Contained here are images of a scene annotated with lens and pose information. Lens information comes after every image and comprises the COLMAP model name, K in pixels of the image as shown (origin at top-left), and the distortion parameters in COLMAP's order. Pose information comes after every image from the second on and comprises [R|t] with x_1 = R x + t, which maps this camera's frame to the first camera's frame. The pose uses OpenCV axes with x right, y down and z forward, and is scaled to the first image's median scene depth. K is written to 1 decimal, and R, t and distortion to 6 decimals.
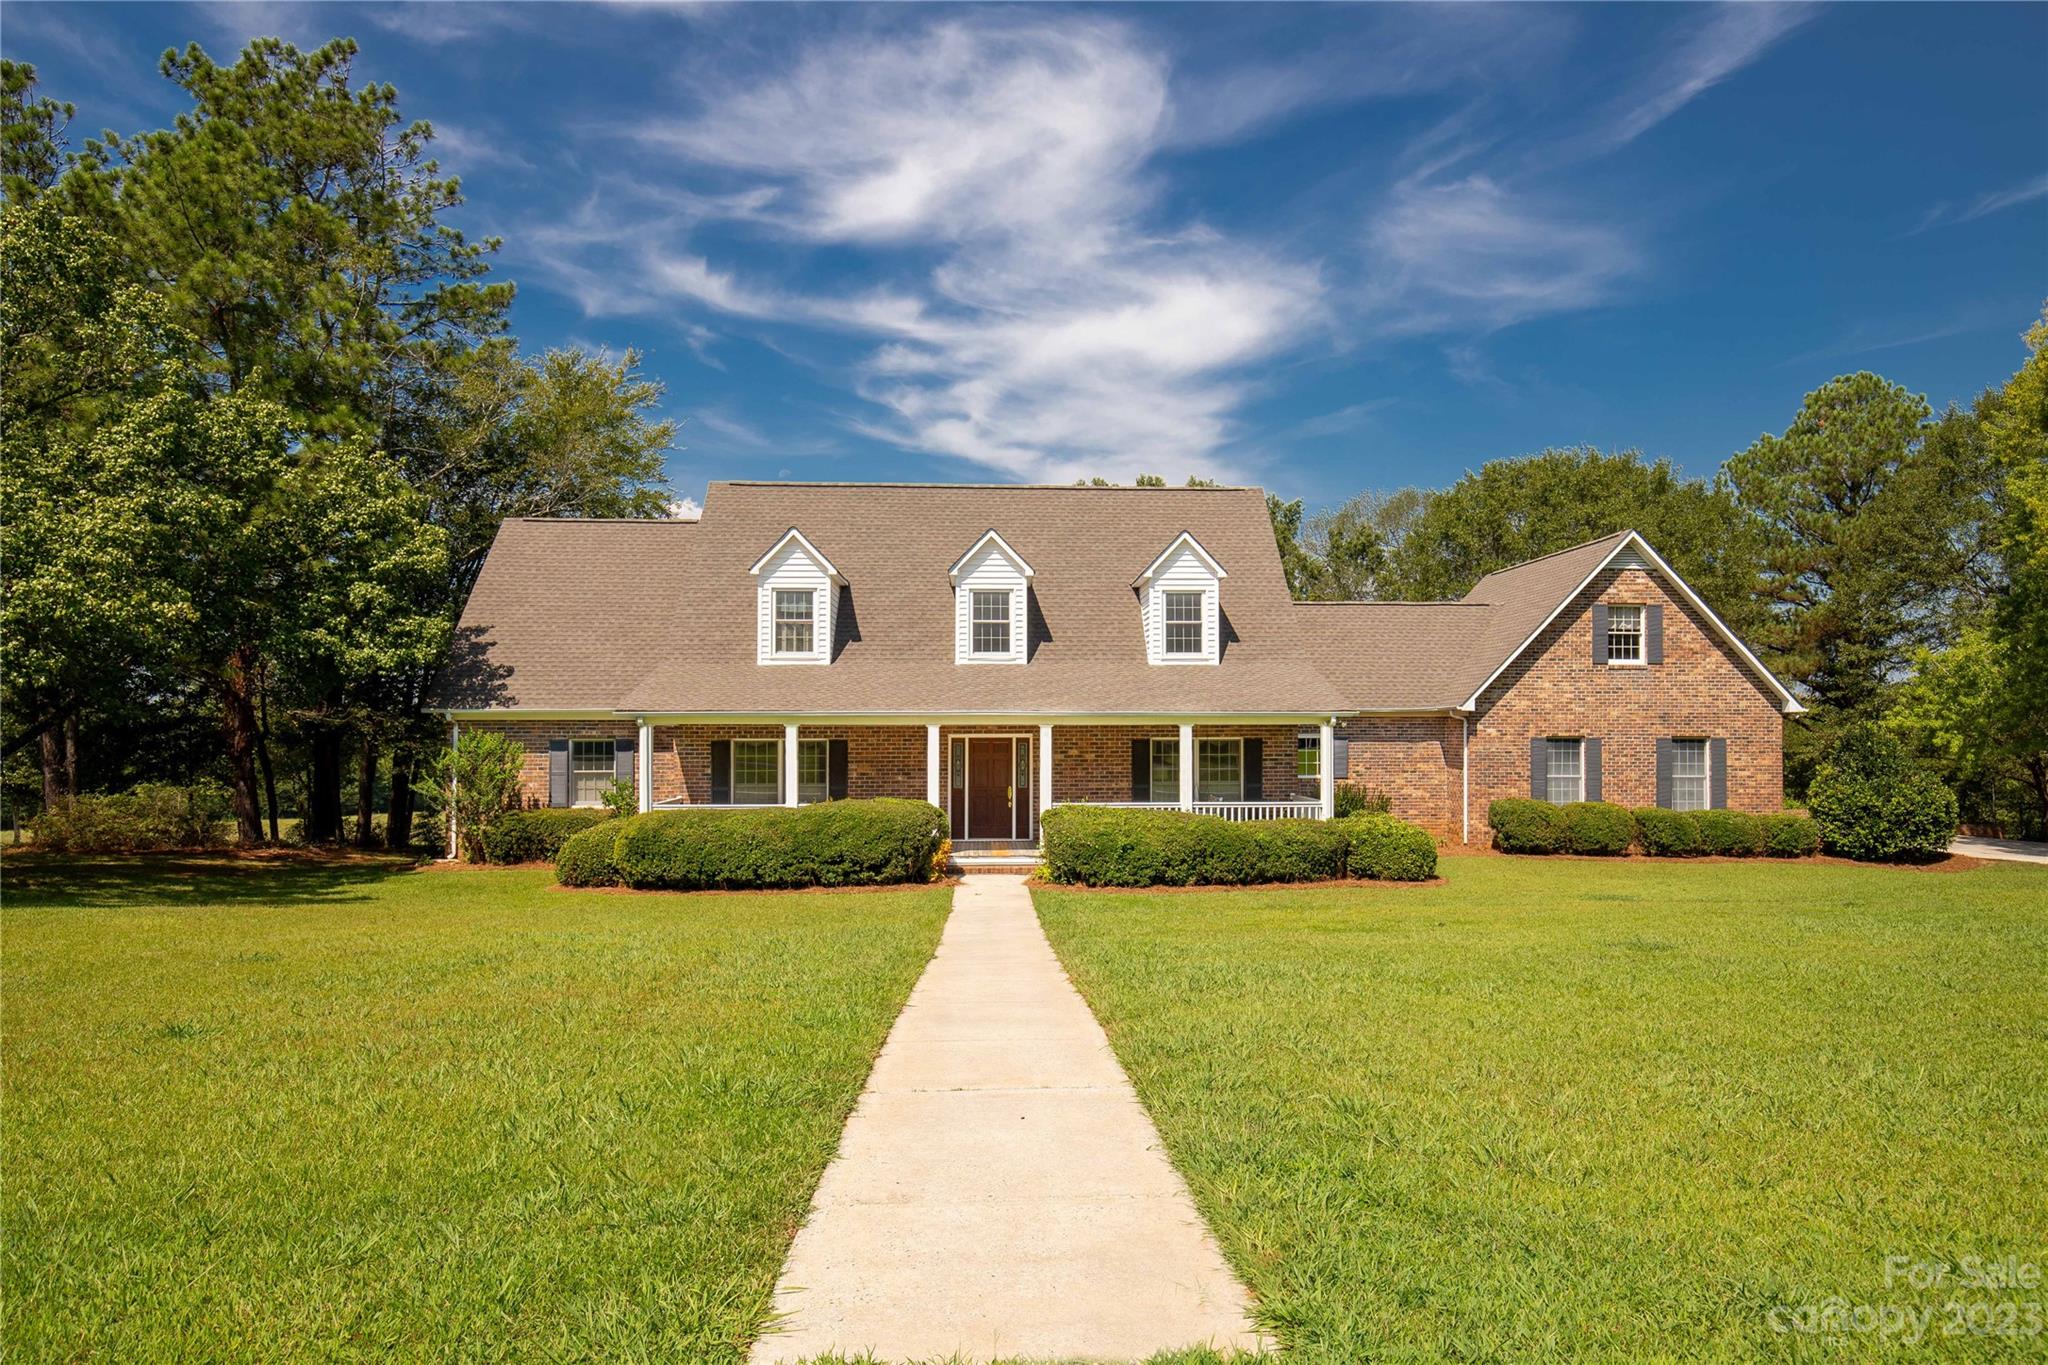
lens RADIAL K [[1370.3, 0, 1061.6], [0, 1370.3, 755.0], [0, 0, 1]] dist [-0.011996, 0.006447]
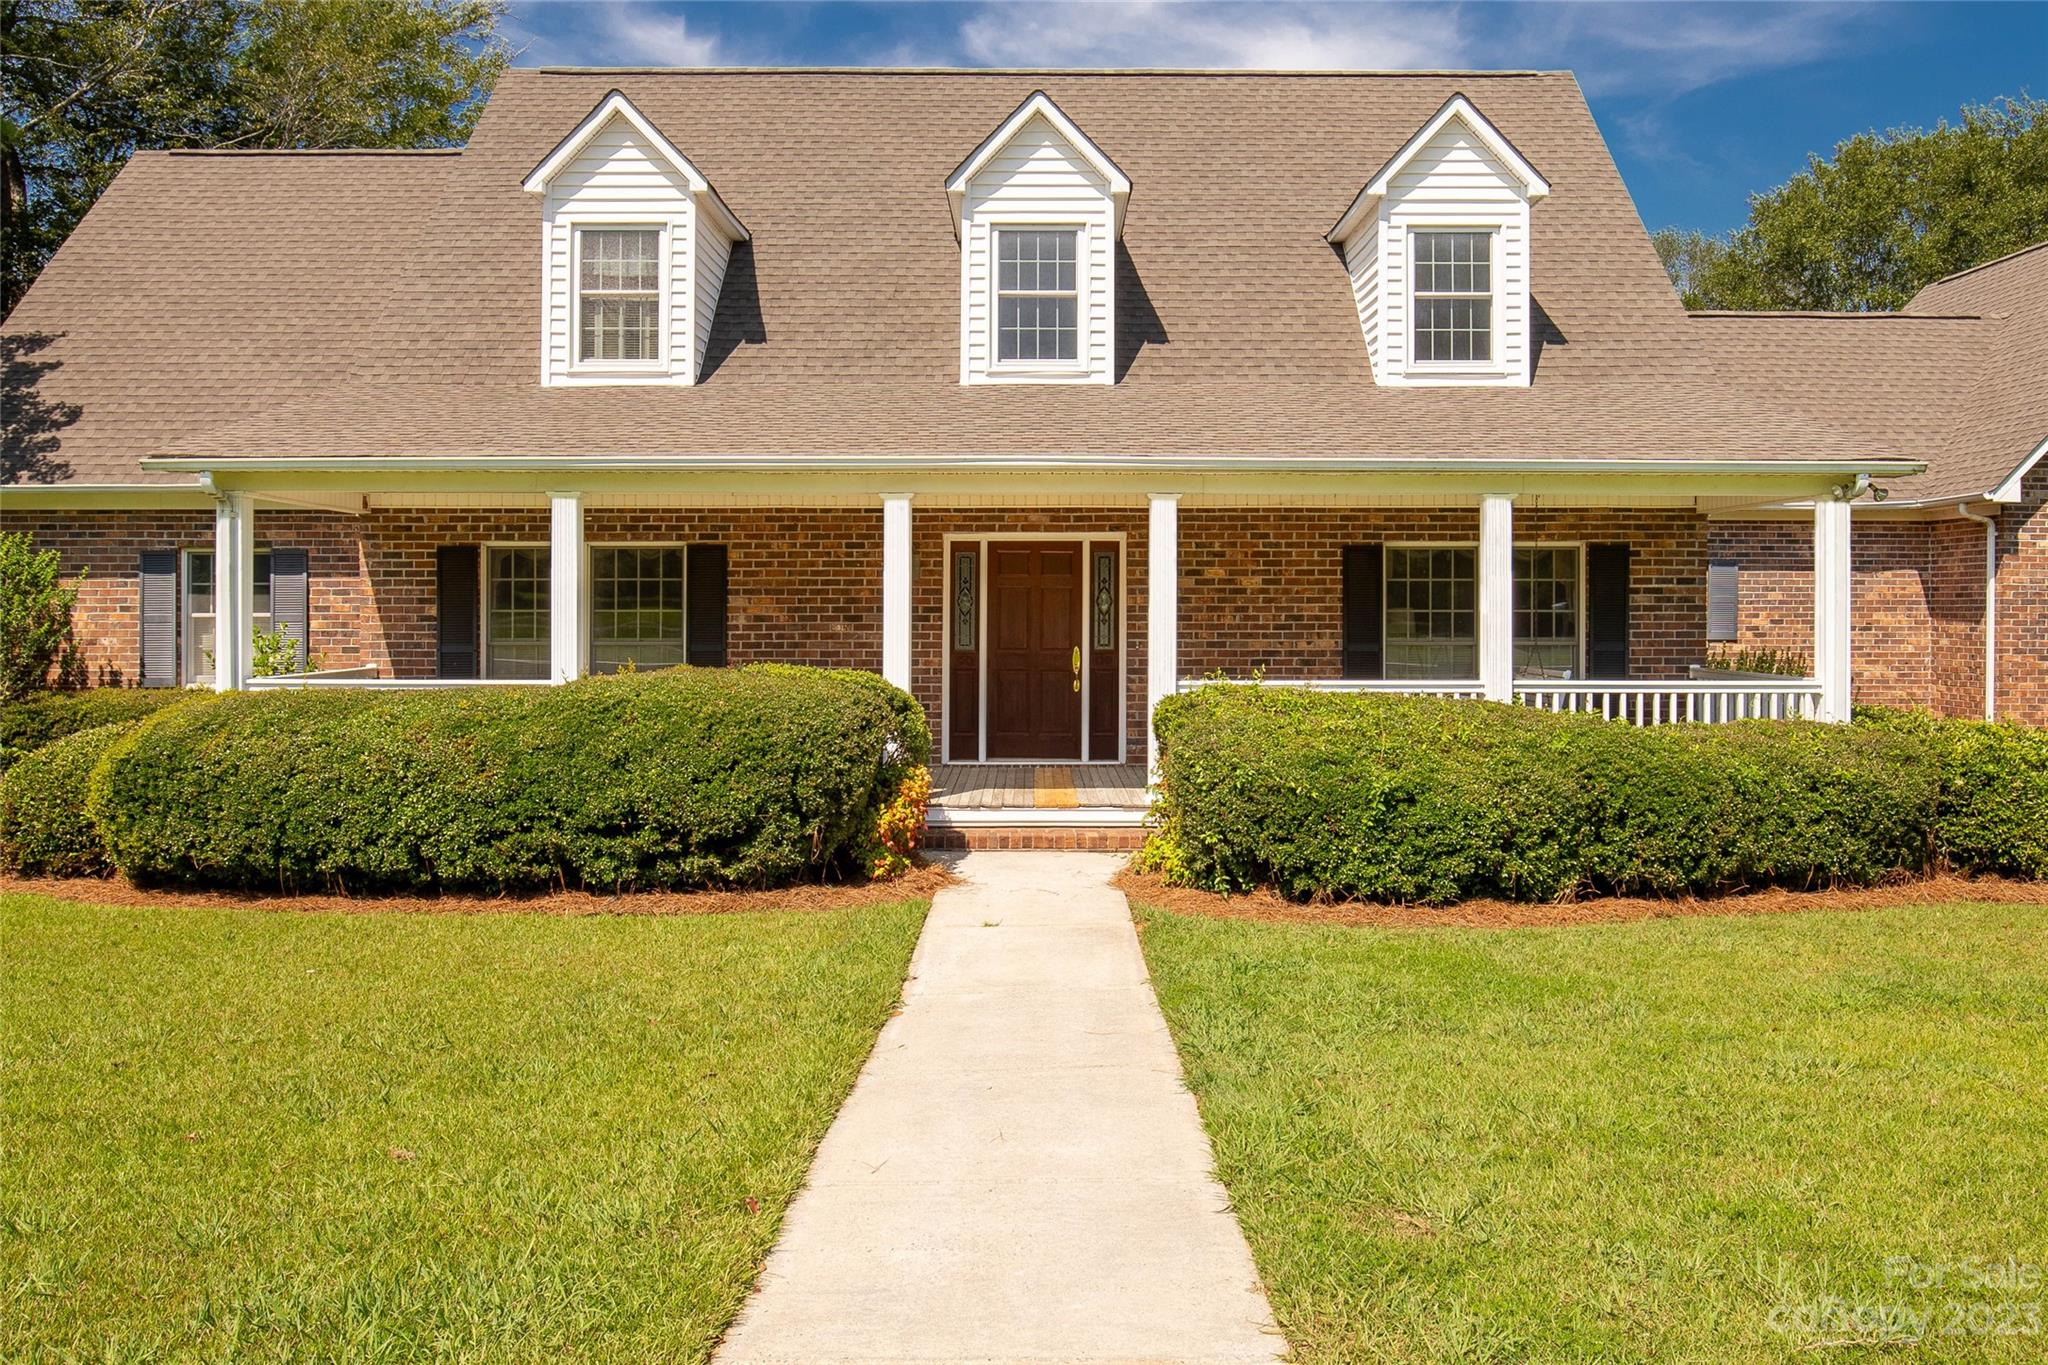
lens RADIAL K [[1698.2, 0, 1040.3], [0, 1698.2, 632.2], [0, 0, 1]] dist [-0.019717, -0.013177]
pose [[0.998391, 0.002966, -0.056621, -0.016811], [-0.003132, 0.999991, -0.002851, 0.018709], [0.056612, 0.003024, 0.998392, 0.407898]]
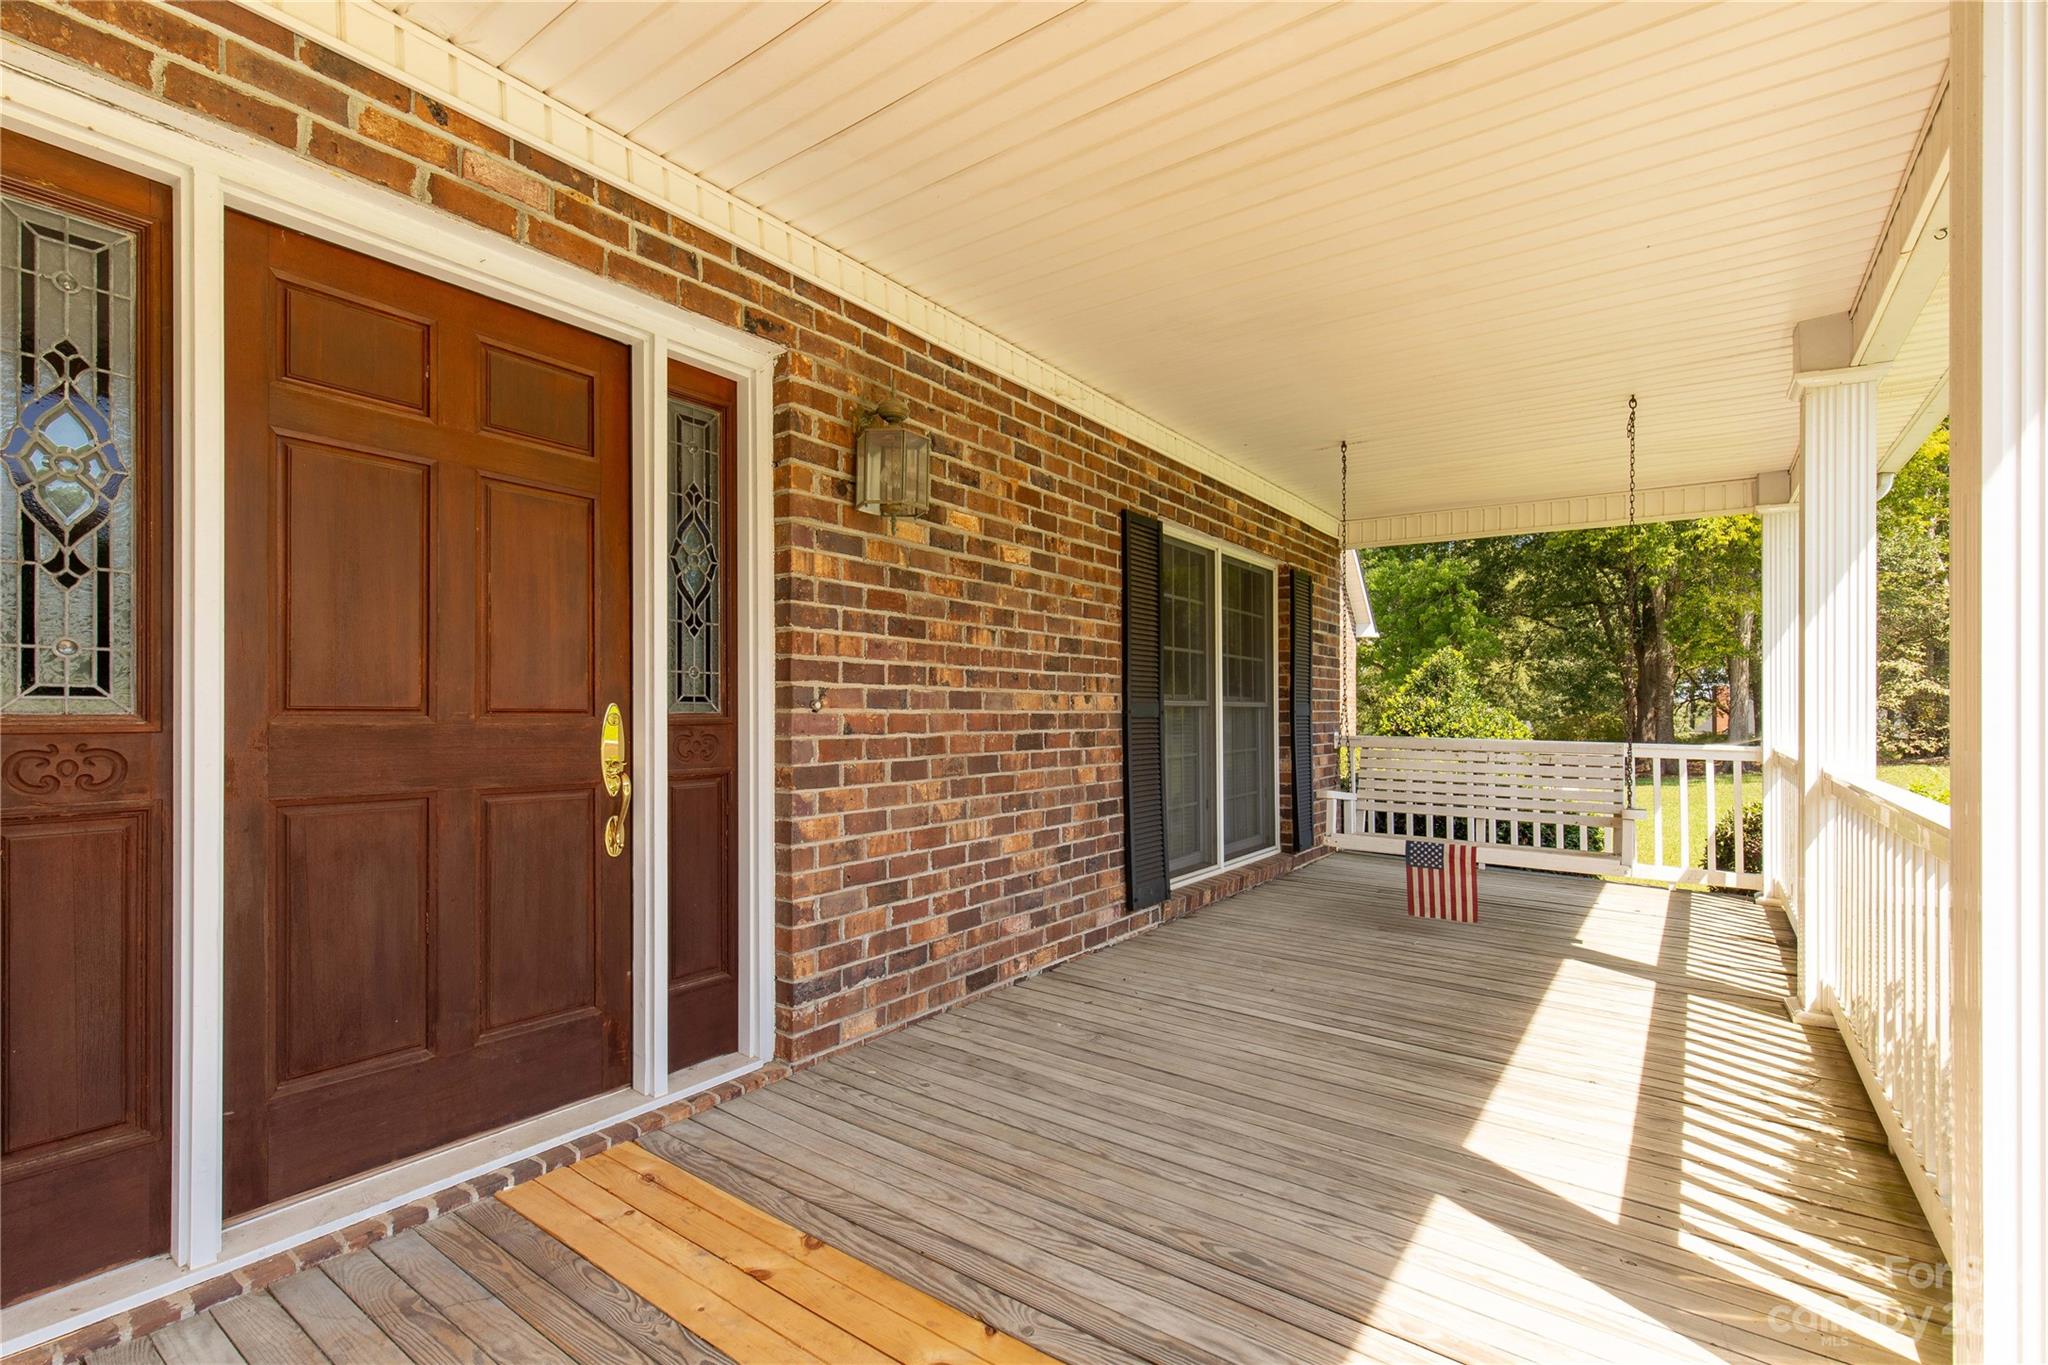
lens RADIAL K [[920.7, 0, 1028.0], [0, 920.7, 676.6], [0, 0, 1]] dist [-0.005530, -0.000139]
pose [[0.627079, 0.033949, 0.778216, -0.077000], [-0.023145, 0.999421, -0.024949, 0.020613], [-0.778612, -0.002366, 0.627501, 0.869410]]
